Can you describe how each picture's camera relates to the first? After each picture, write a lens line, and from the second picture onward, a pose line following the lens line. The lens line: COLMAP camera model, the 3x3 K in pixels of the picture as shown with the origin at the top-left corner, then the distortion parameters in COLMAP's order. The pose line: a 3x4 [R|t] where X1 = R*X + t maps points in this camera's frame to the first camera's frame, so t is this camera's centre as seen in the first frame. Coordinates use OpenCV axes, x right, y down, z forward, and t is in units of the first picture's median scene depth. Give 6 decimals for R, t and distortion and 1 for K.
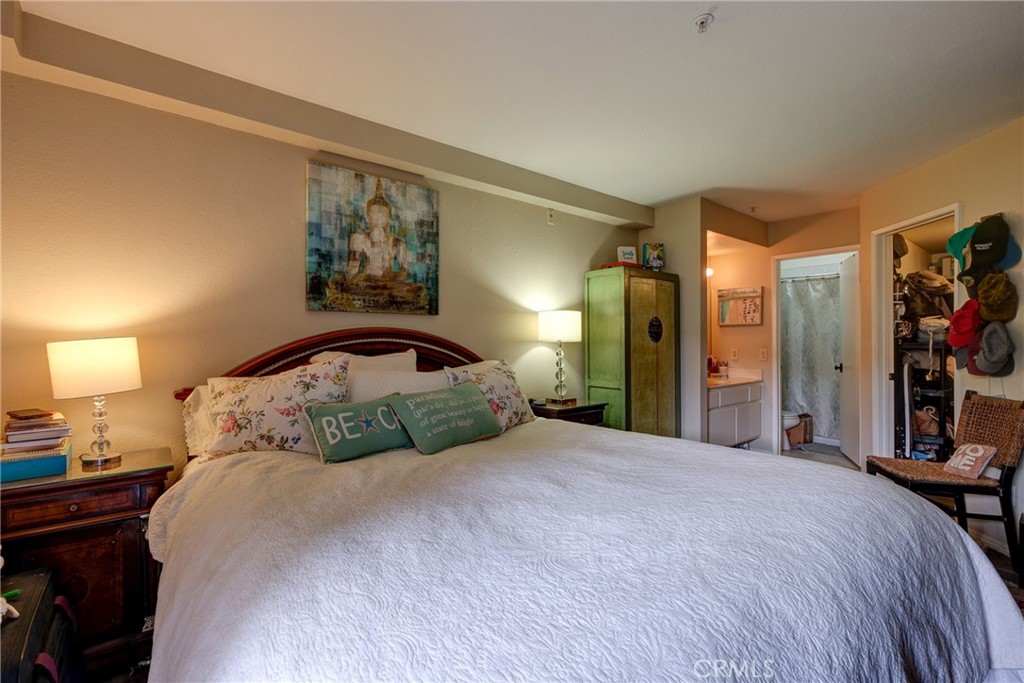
lens RADIAL K [[441.4, 0, 512.0], [0, 441.4, 339.1], [0, 0, 1]] dist [-0.003743, 0.000094]
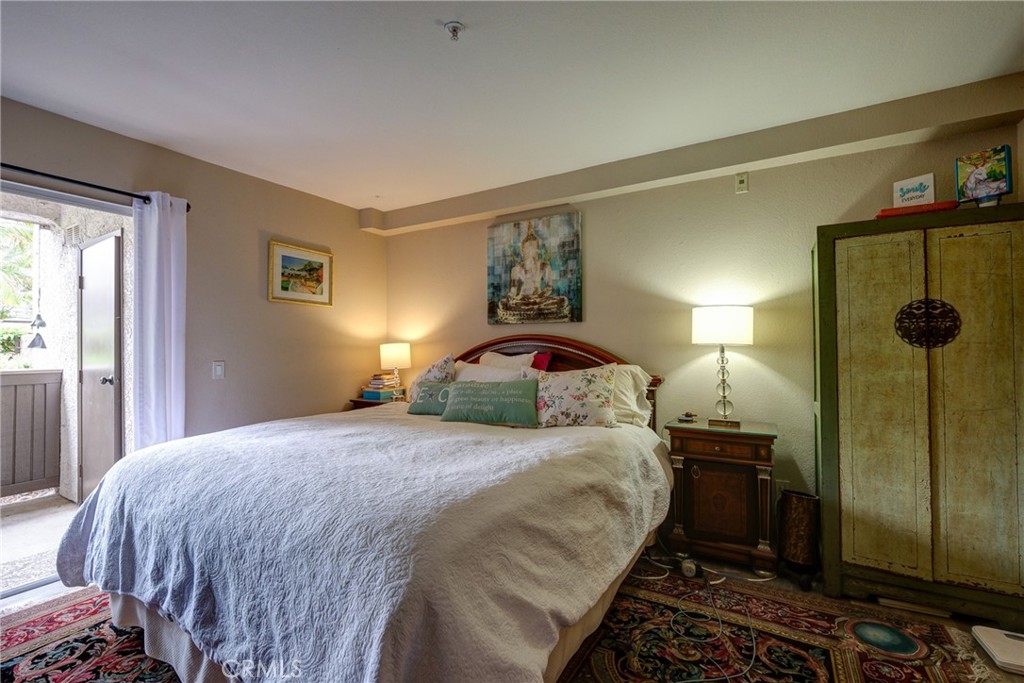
lens RADIAL K [[441.4, 0, 512.0], [0, 441.4, 339.1], [0, 0, 1]] dist [-0.003743, 0.000094]
pose [[0.362654, -0.011586, -0.931852, 0.873883], [0.005531, 0.999932, -0.010280, 0.000602], [0.931907, -0.001426, 0.362694, 0.461581]]
